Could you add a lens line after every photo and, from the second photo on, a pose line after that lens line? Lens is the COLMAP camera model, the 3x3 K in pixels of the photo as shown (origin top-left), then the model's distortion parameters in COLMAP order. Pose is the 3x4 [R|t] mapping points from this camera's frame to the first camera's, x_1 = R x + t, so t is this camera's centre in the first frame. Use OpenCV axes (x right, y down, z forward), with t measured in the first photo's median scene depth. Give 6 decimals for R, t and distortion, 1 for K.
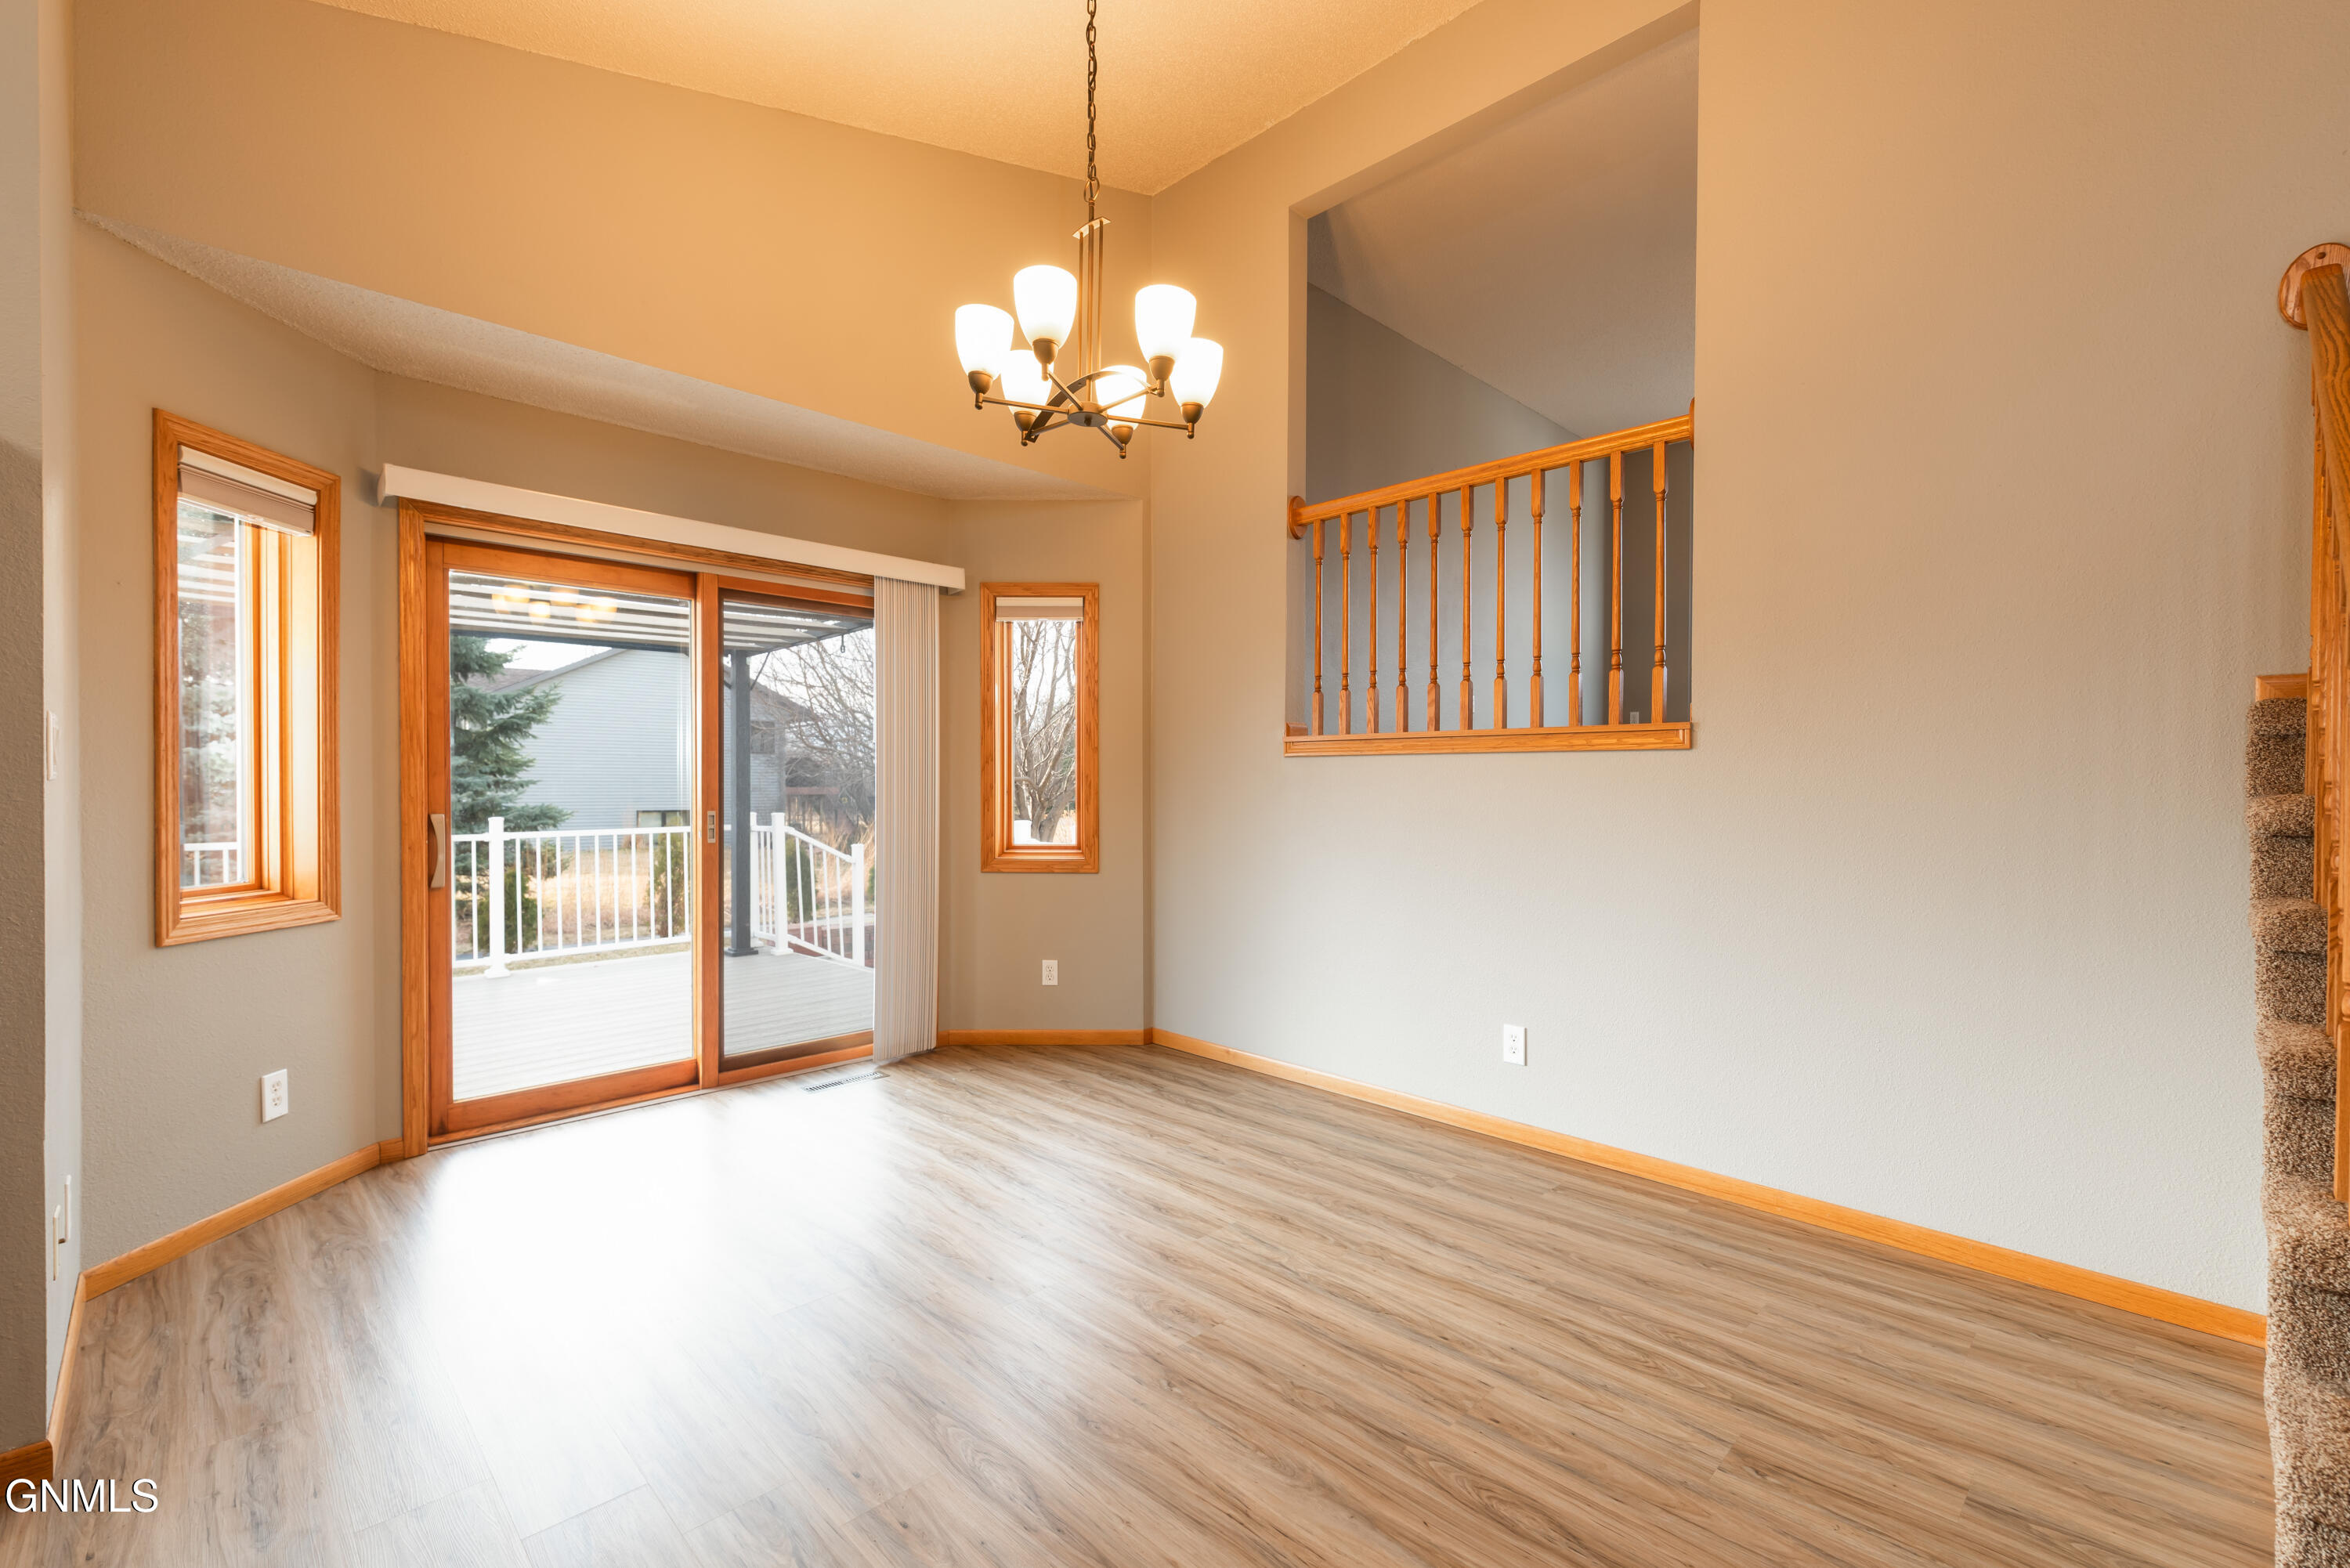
lens RADIAL K [[1007.4, 0, 1175.0], [0, 1007.4, 796.3], [0, 0, 1]] dist [-0.001631, 0.000787]
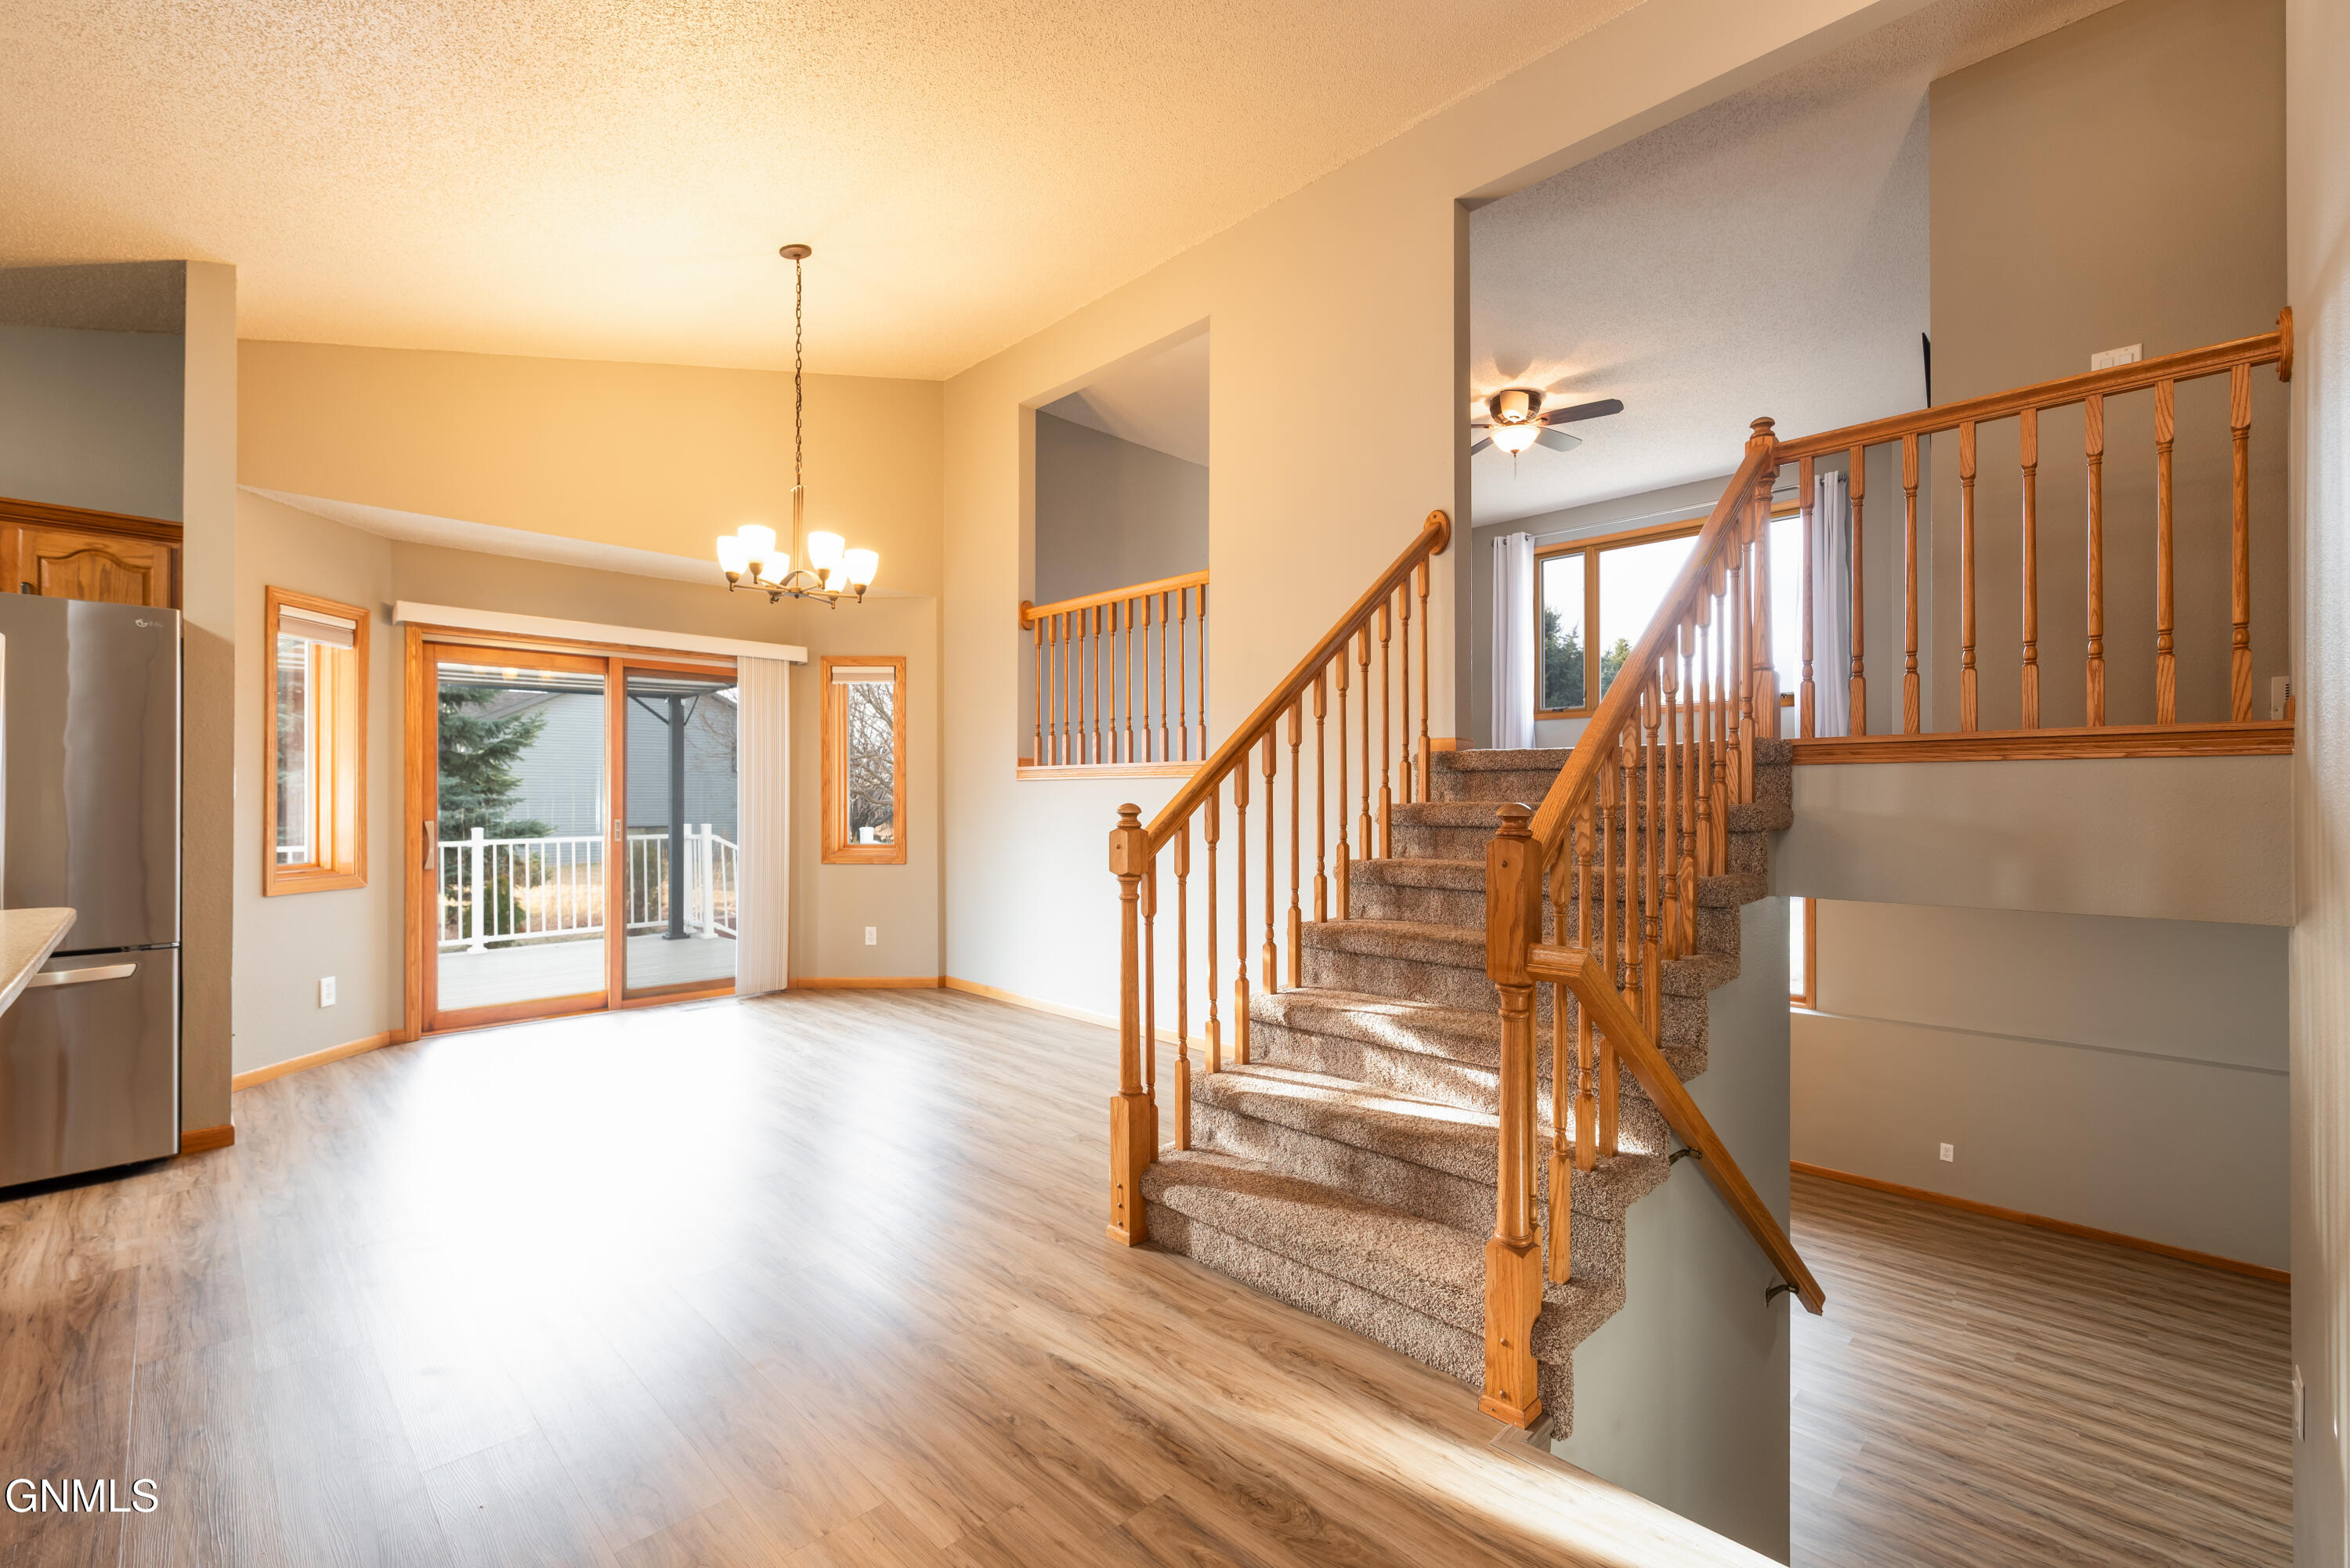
lens RADIAL K [[1013.8, 0, 1180.2], [0, 1013.8, 794.7], [0, 0, 1]] dist [0.000989, 0.000513]
pose [[0.999991, -0.003978, 0.001569, 0.441697], [0.004004, 0.999851, -0.016815, 0.008150], [-0.001502, 0.016821, 0.999857, -0.591402]]
